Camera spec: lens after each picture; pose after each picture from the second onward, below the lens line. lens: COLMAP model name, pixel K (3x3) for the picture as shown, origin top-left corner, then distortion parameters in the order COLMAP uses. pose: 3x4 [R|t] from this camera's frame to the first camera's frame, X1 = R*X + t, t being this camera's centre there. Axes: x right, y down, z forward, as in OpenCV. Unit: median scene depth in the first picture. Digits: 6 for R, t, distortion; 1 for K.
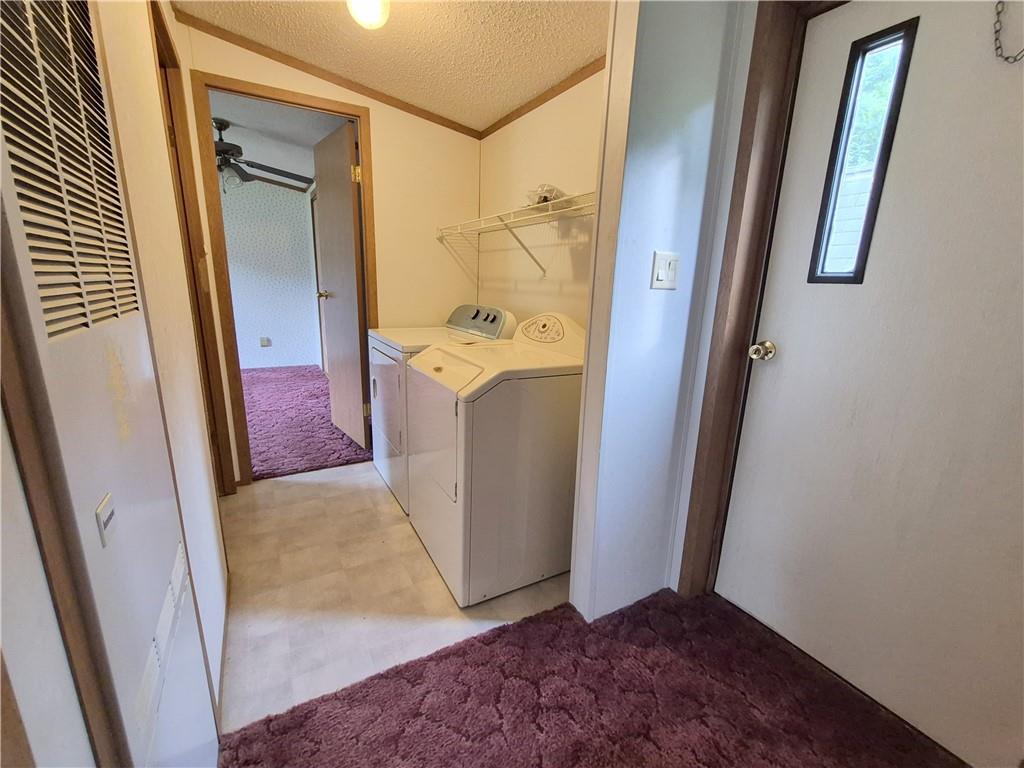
lens RADIAL K [[403.4, 0, 512.0], [0, 403.4, 384.0], [0, 0, 1]] dist [0.000335, 0.000158]
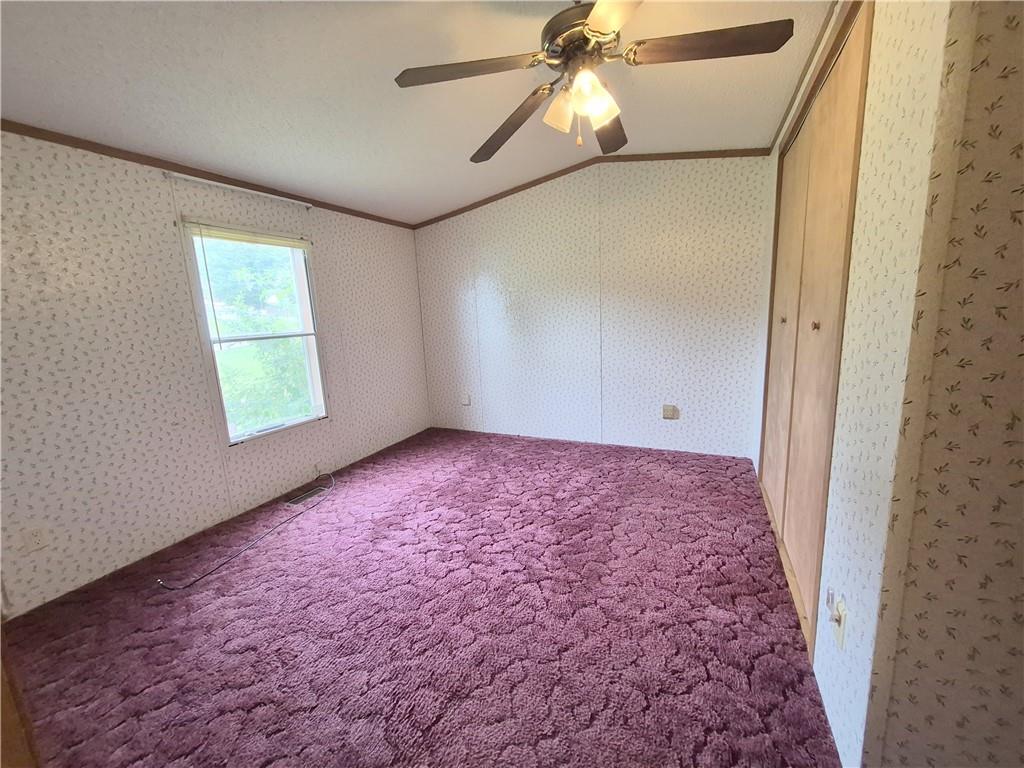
lens RADIAL K [[403.4, 0, 512.0], [0, 403.4, 384.0], [0, 0, 1]] dist [0.000335, 0.000158]
pose [[0.542657, 0.085351, -0.835607, -0.296245], [-0.138955, 0.990239, 0.010906, -0.165582], [0.828381, 0.110194, 0.549220, 0.597643]]
